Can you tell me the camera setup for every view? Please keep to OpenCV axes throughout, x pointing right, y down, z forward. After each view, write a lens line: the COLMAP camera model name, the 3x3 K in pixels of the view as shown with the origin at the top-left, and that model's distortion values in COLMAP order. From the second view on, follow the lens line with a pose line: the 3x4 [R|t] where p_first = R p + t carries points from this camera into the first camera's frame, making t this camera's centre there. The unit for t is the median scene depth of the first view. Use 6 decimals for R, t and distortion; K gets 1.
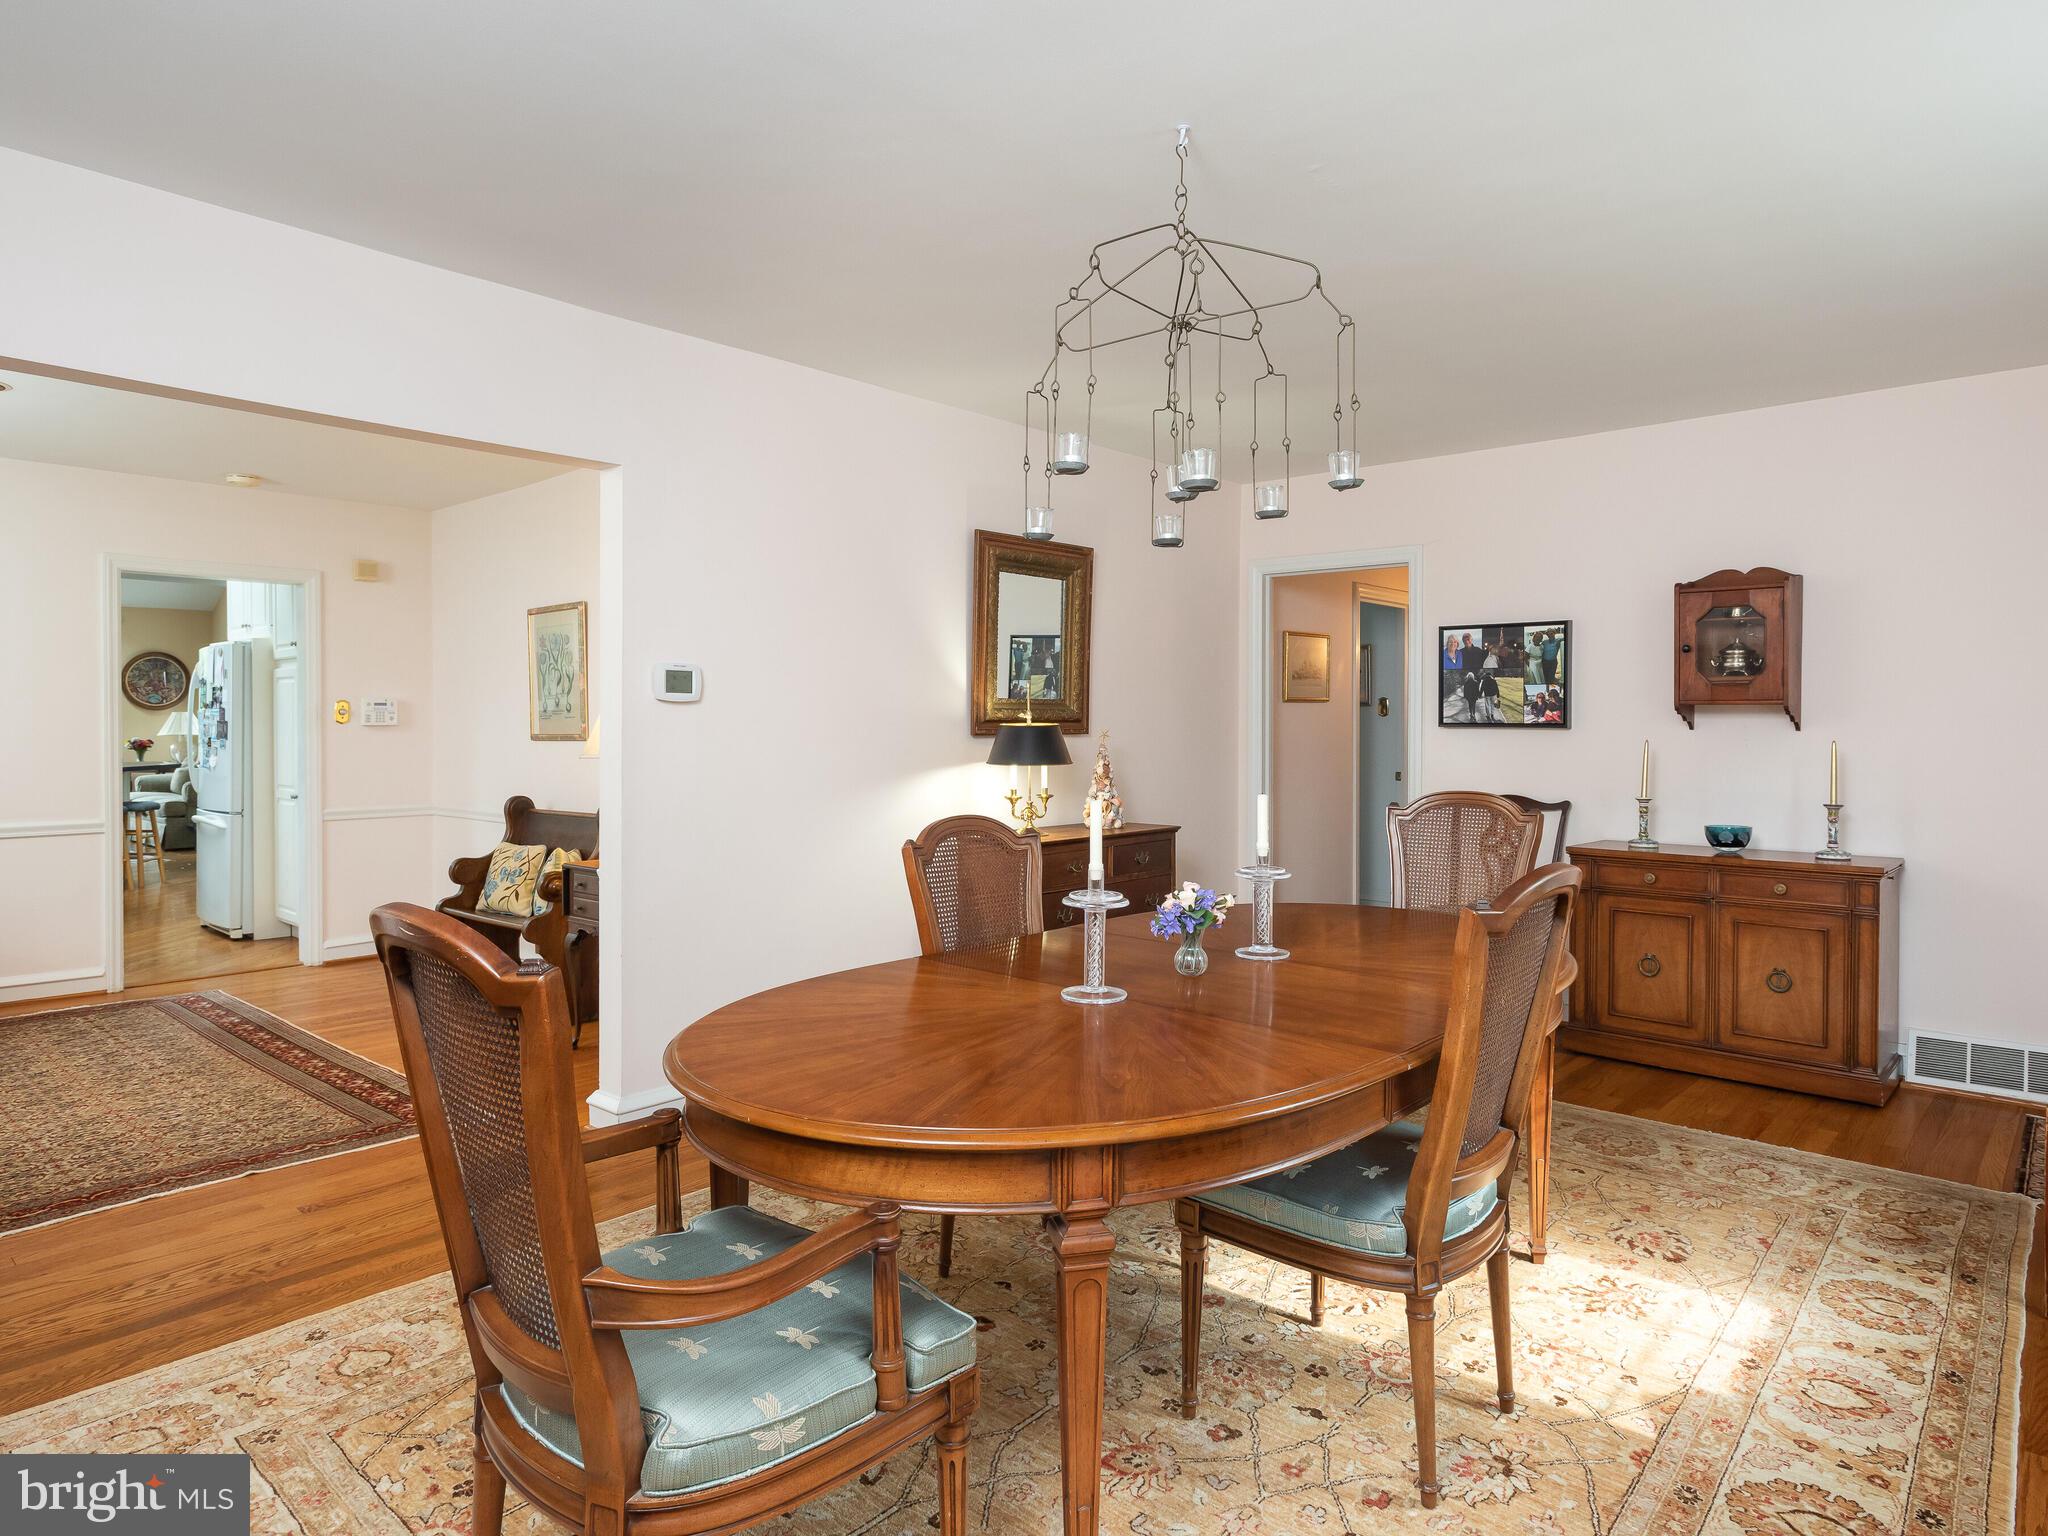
lens RADIAL K [[1197.4, 0, 1038.0], [0, 1197.4, 719.7], [0, 0, 1]] dist [0.001814, -0.000541]
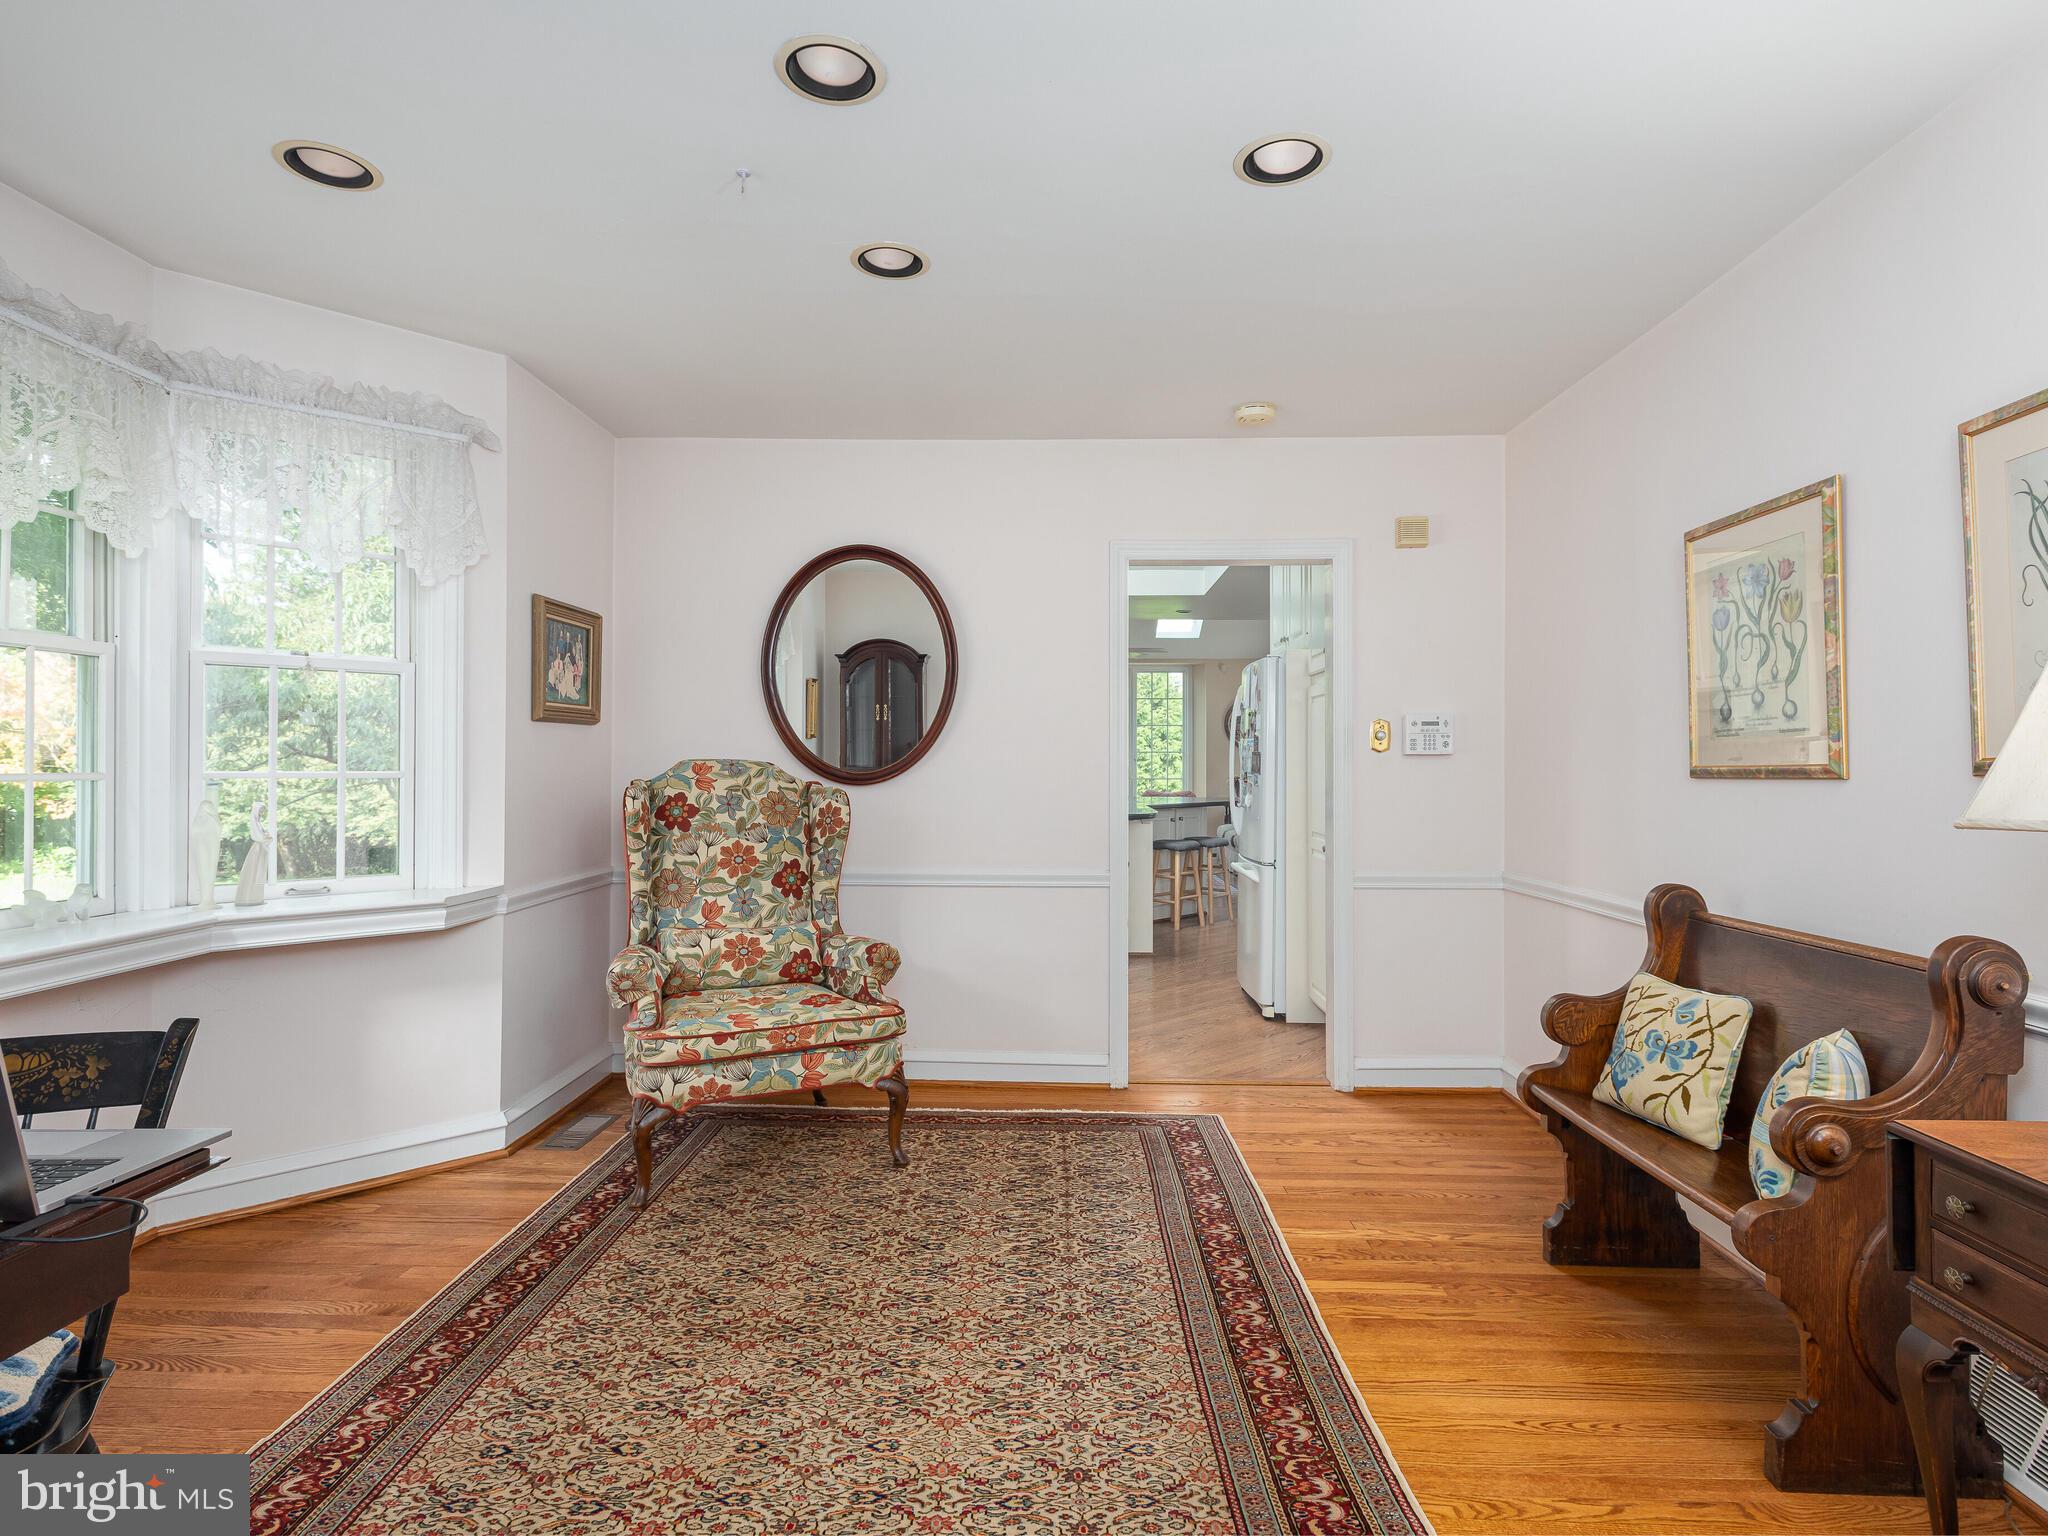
lens RADIAL K [[1095.6, 0, 1024.0], [0, 1095.6, 768.0], [0, 0, 1]] dist [-0.000679, -0.000032]
pose [[0.647459, 0.002748, -0.762095, -0.269236], [0.000655, 0.999991, 0.004162, 0.011603], [0.762100, -0.003194, 0.647452, 0.506466]]
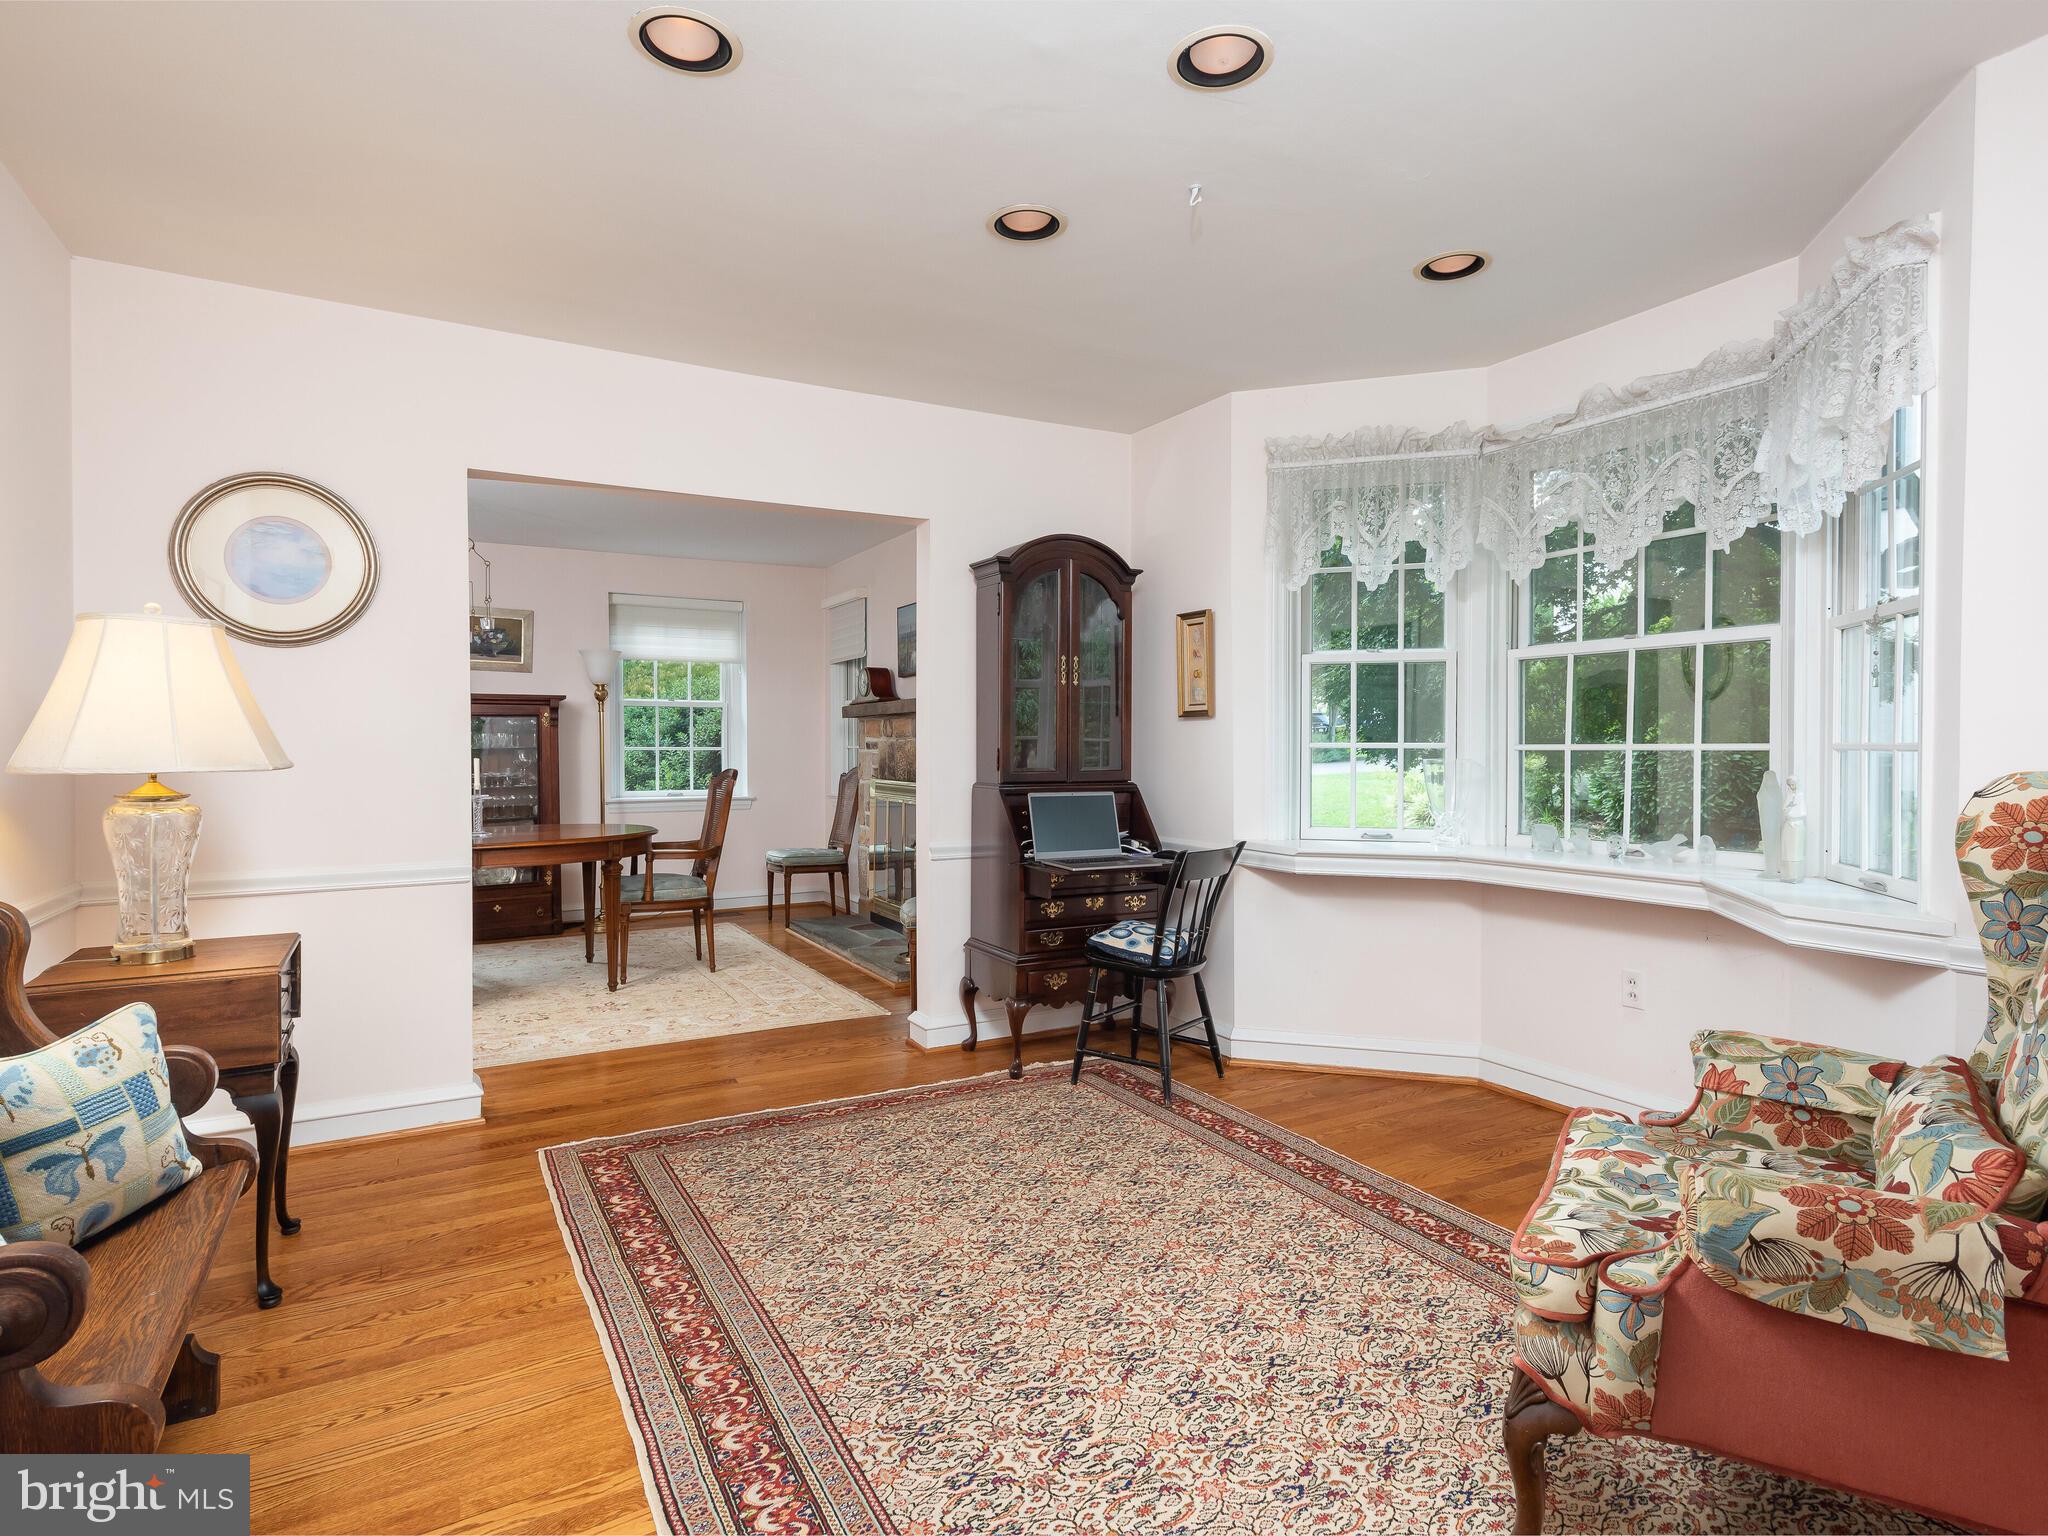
lens RADIAL K [[1090.8, 0, 1022.2], [0, 1090.8, 785.6], [0, 0, 1]] dist [0.015784, -0.000061]
pose [[-0.943668, -0.009406, 0.330759, -0.749282], [0.002783, 0.999335, 0.036359, 0.017840], [-0.330881, 0.035231, -0.943014, 1.156142]]
